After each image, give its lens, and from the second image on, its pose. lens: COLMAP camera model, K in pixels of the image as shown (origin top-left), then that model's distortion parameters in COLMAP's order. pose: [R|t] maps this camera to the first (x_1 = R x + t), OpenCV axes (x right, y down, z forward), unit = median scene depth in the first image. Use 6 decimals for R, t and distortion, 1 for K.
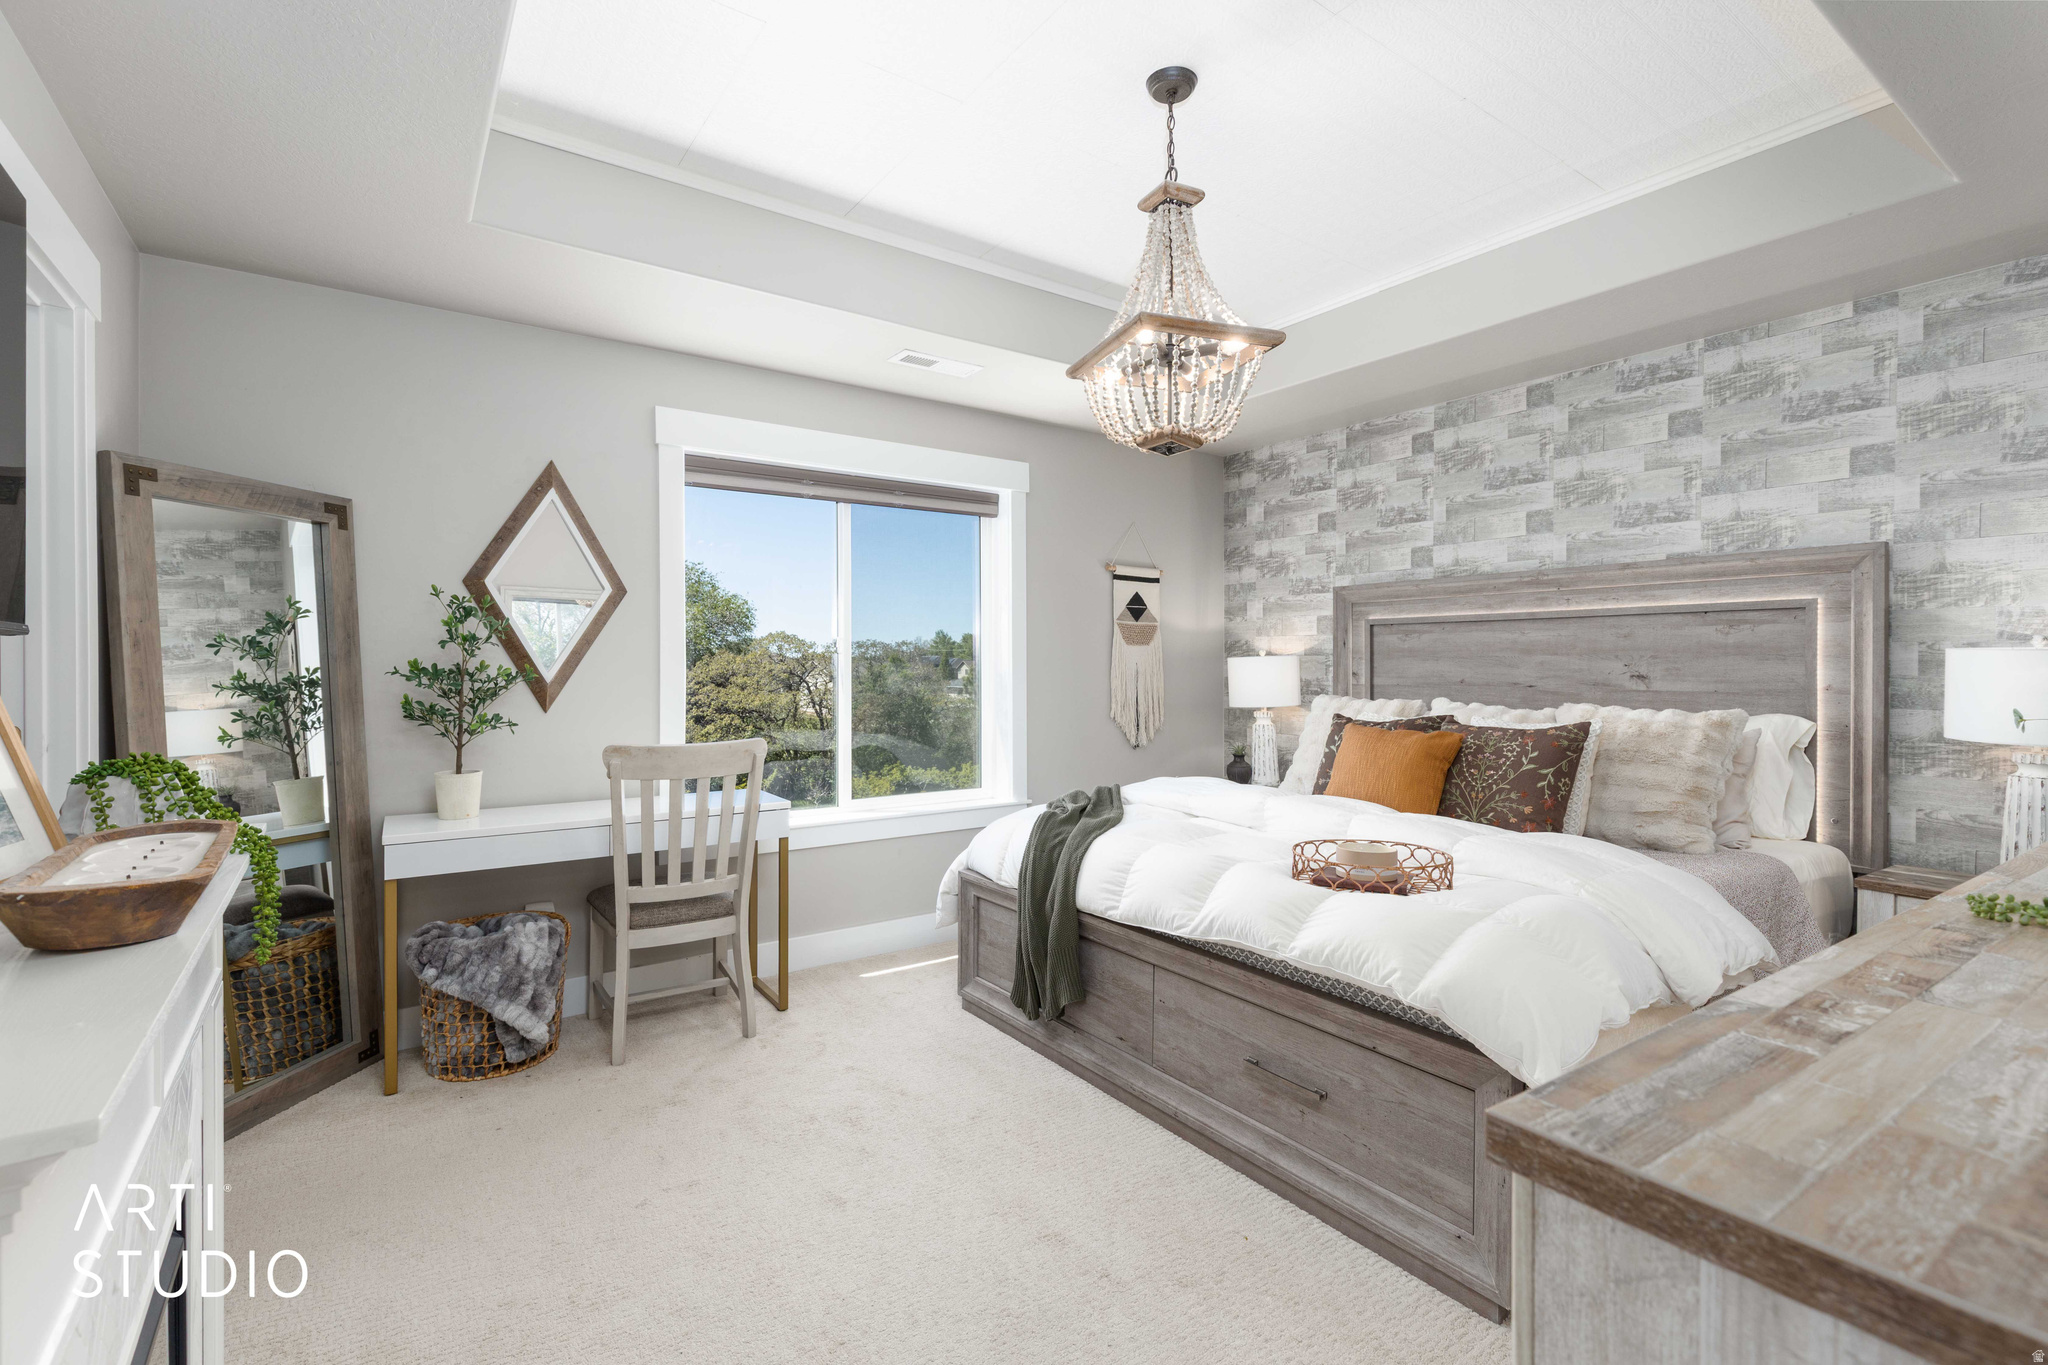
lens RADIAL K [[924.8, 0, 1026.8], [0, 924.8, 678.8], [0, 0, 1]] dist [-0.000102, -0.000085]
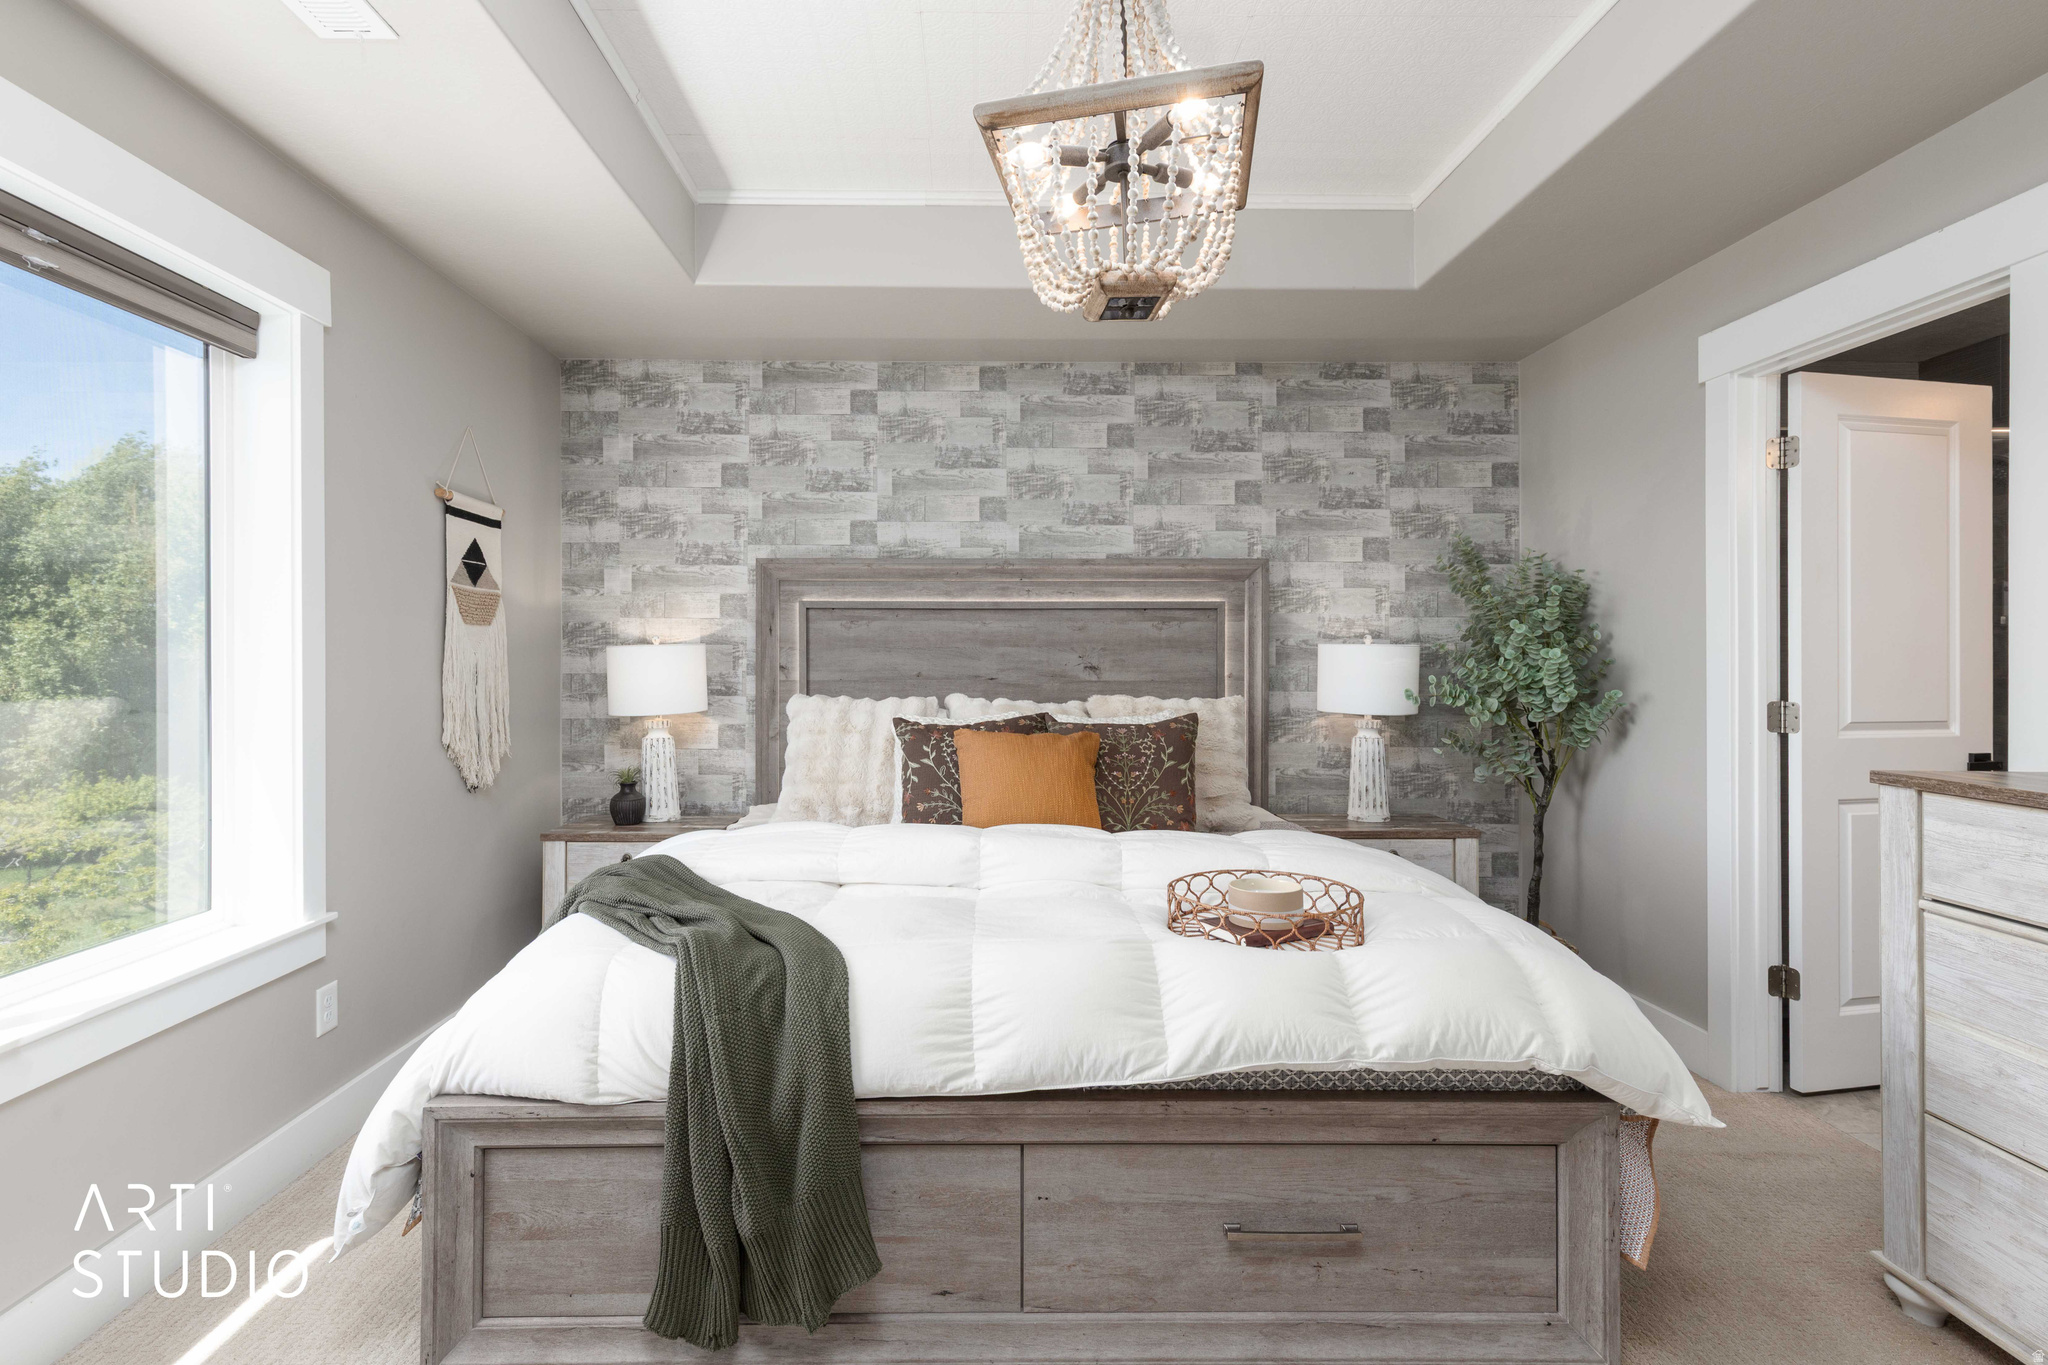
lens RADIAL K [[943.2, 0, 1020.1], [0, 943.2, 663.2], [0, 0, 1]] dist [0.007114, -0.000209]
pose [[0.565789, -0.003837, 0.824541, -0.251311], [0.012014, 0.999921, -0.003591, -0.004383], [-0.824463, 0.011937, 0.565791, 0.428108]]
